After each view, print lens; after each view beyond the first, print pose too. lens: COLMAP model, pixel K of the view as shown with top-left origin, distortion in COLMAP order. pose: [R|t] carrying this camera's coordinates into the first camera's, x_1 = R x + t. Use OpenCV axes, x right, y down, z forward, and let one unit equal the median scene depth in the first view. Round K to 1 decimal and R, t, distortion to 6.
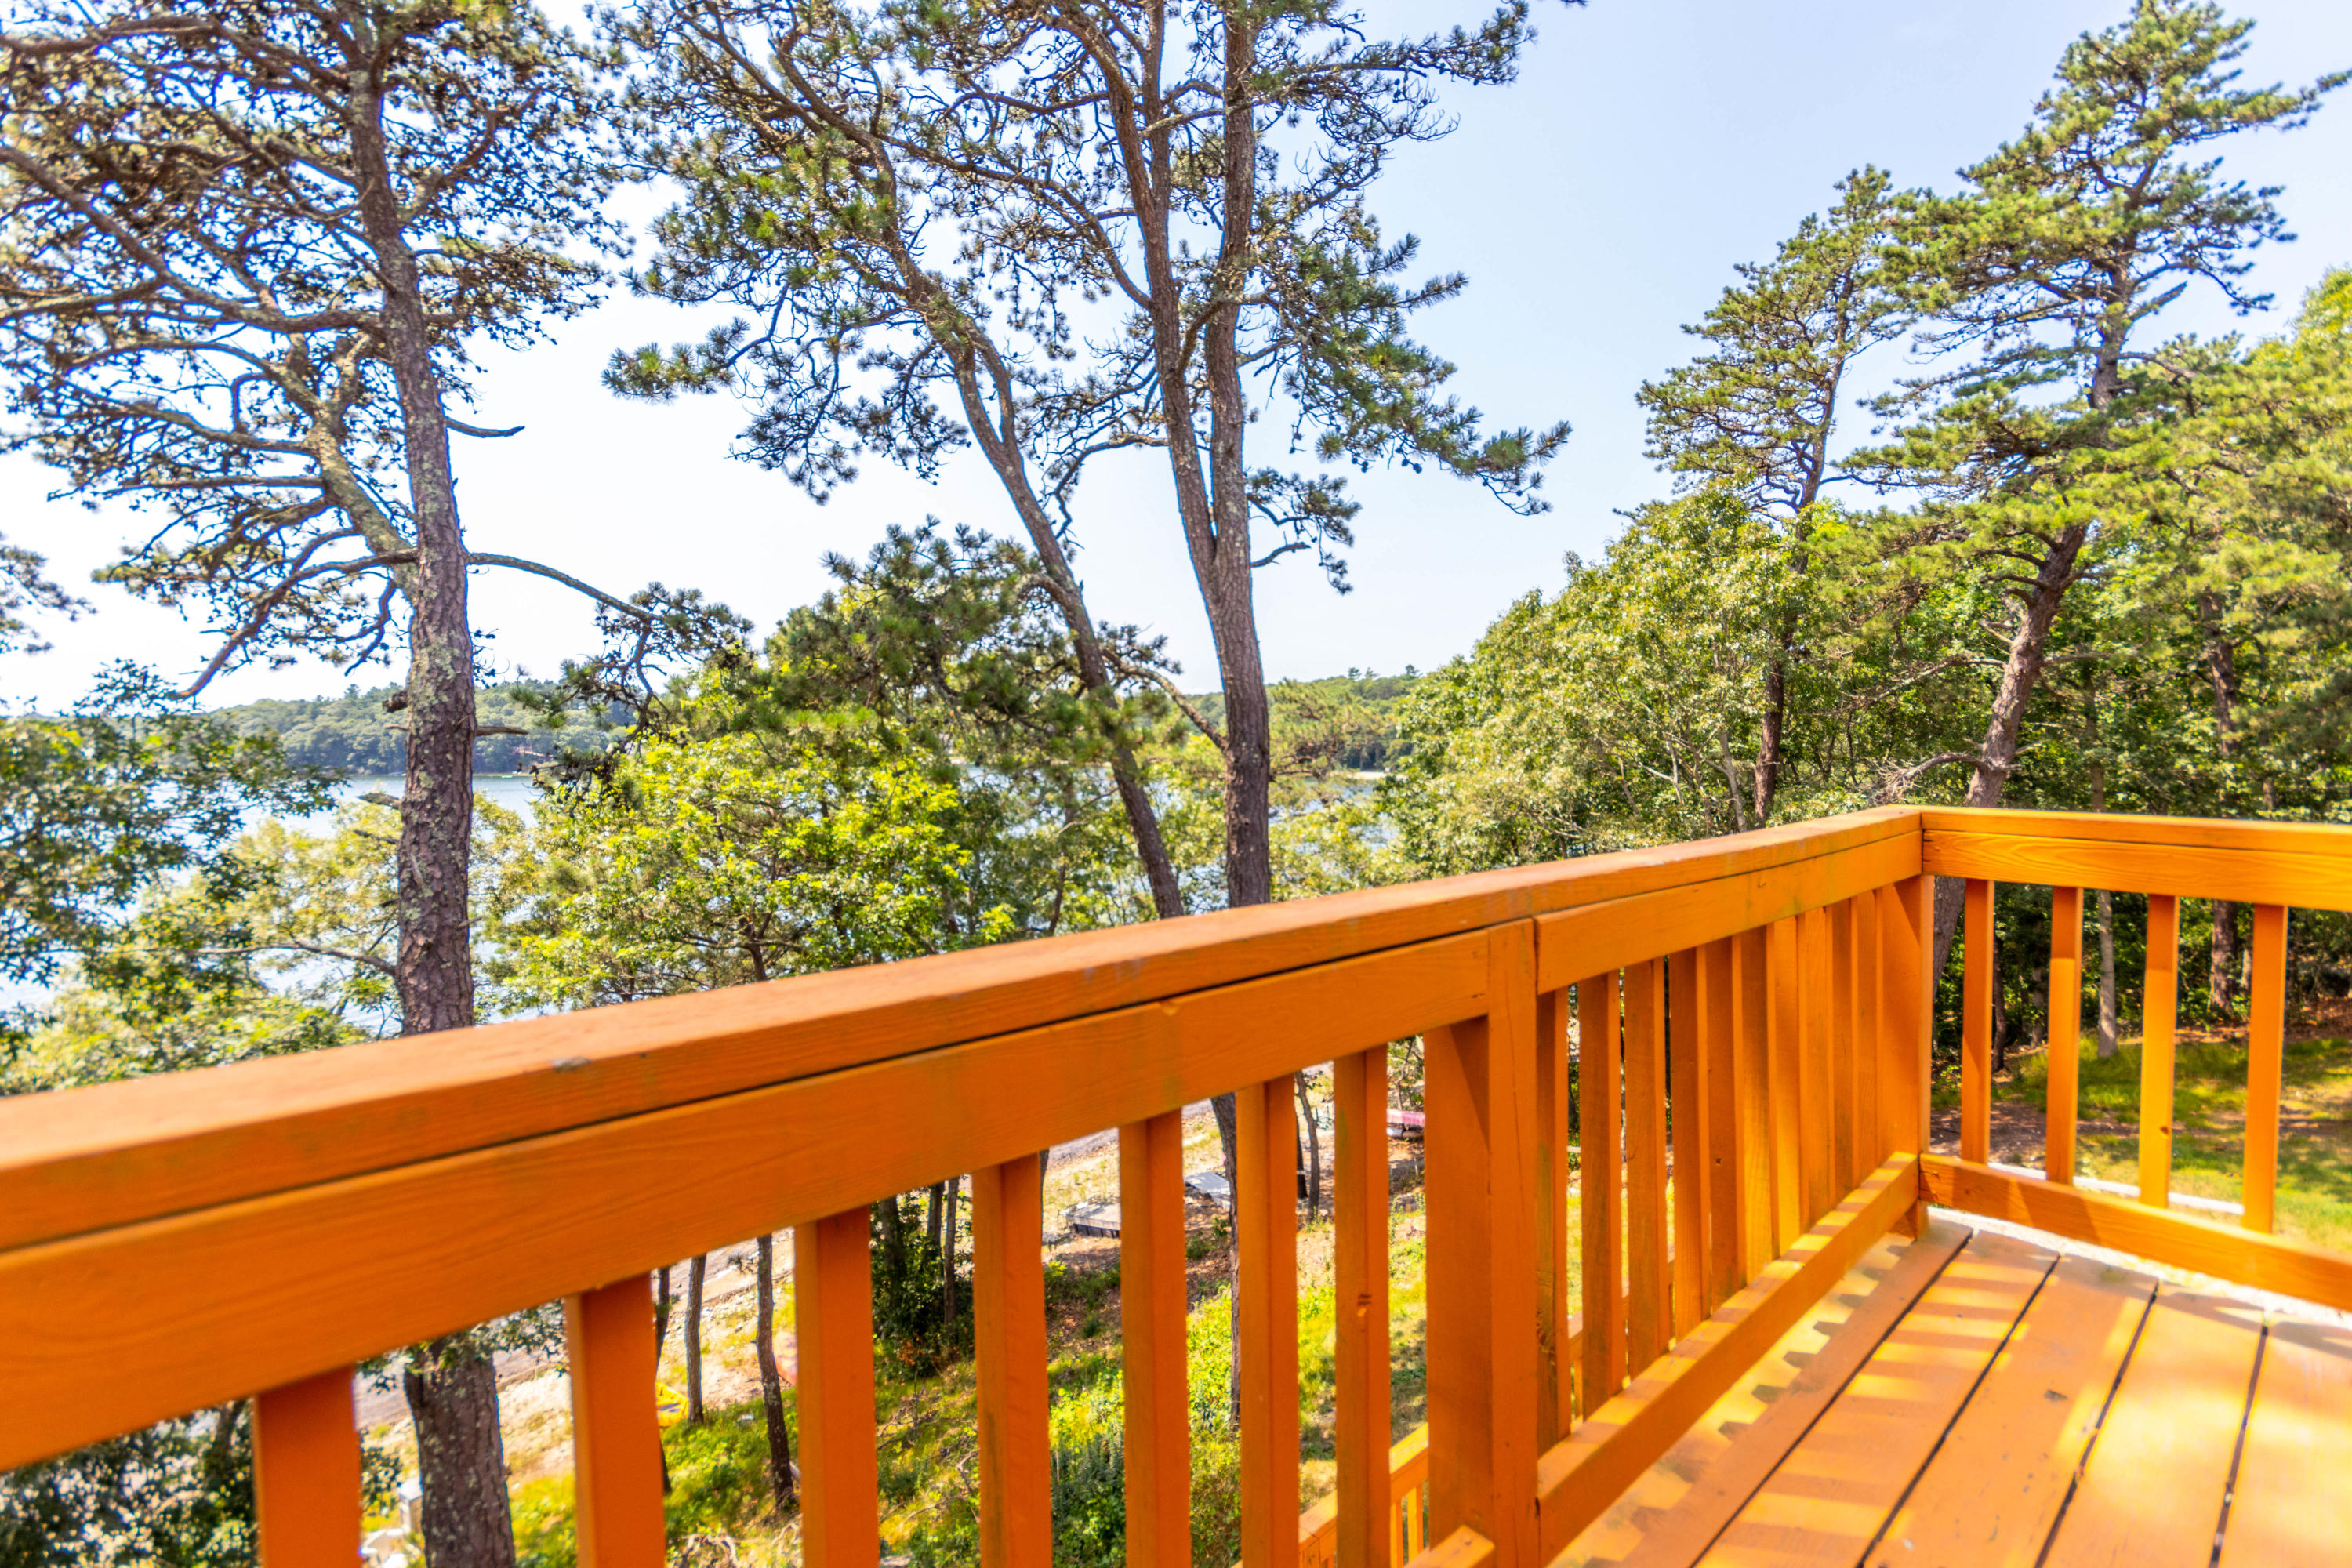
lens RADIAL K [[1116.5, 0, 1155.8], [0, 1116.5, 789.5], [0, 0, 1]] dist [0.002289, 0.000815]
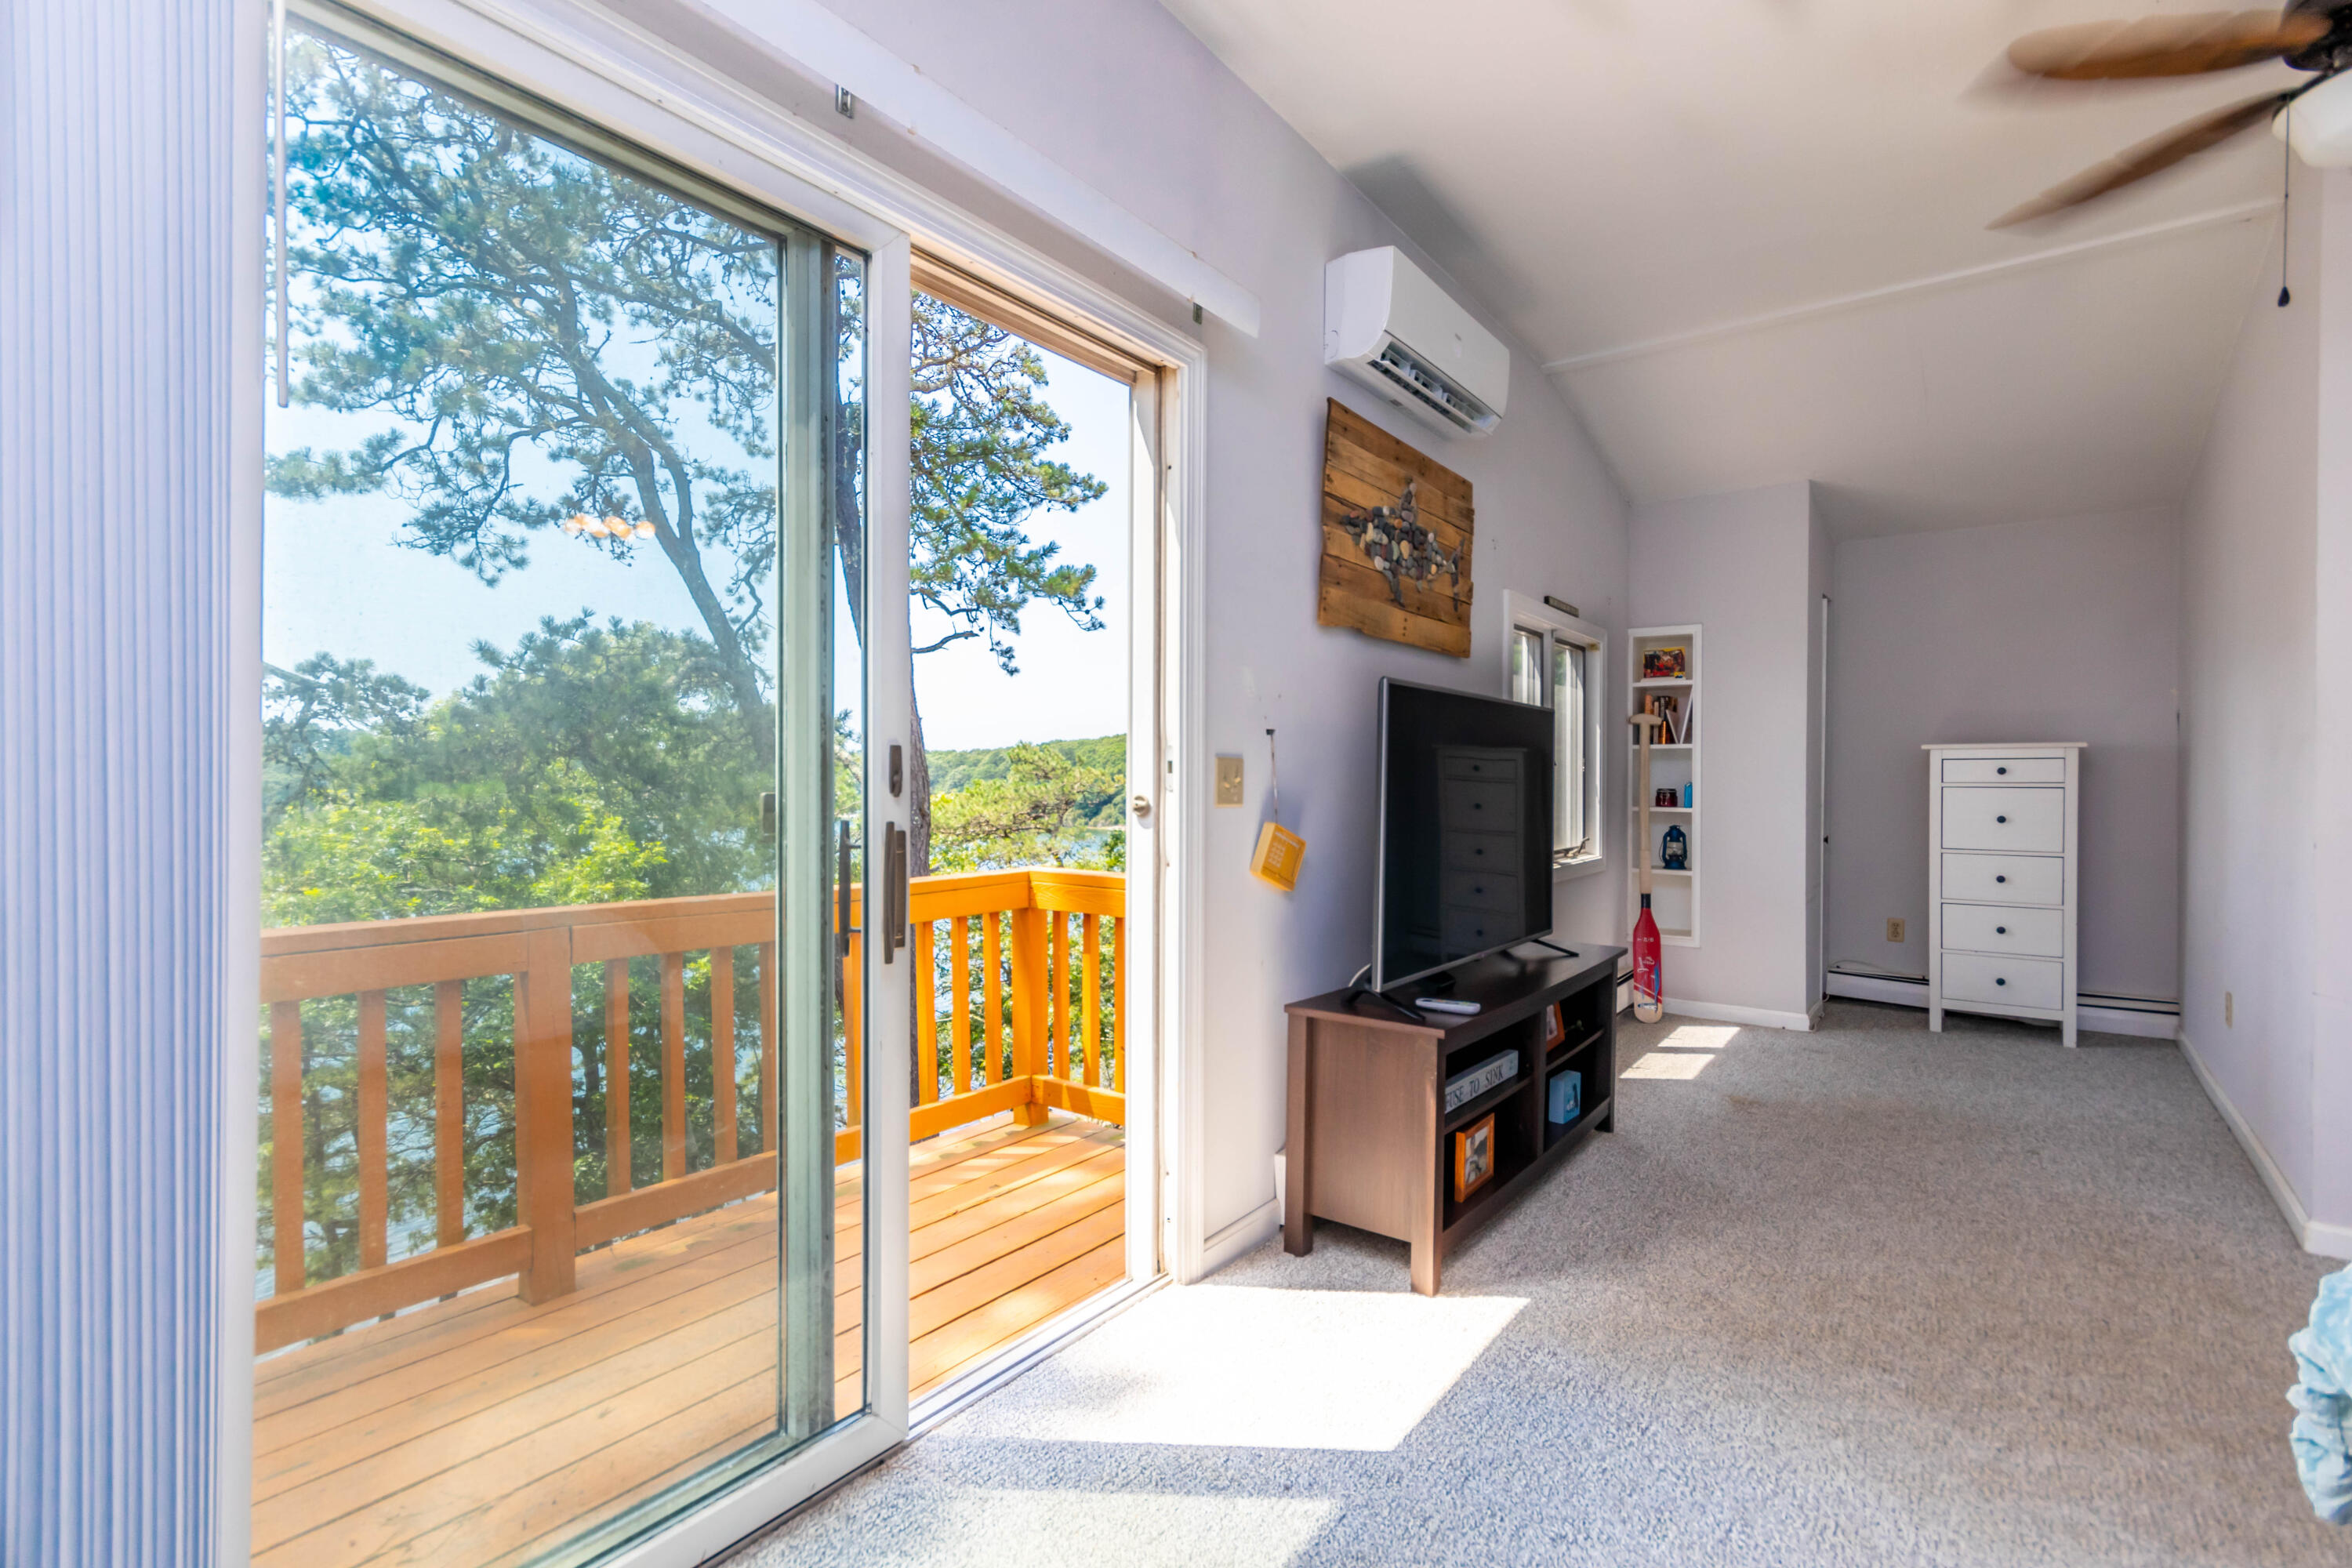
lens RADIAL K [[1116.5, 0, 1193.2], [0, 1116.5, 779.1], [0, 0, 1]] dist [0.002289, 0.000815]
pose [[0.982257, 0.008635, 0.187340, 0.157542], [0.001304, 0.998601, -0.052863, -0.010232], [-0.187534, 0.052169, 0.980872, -0.174662]]
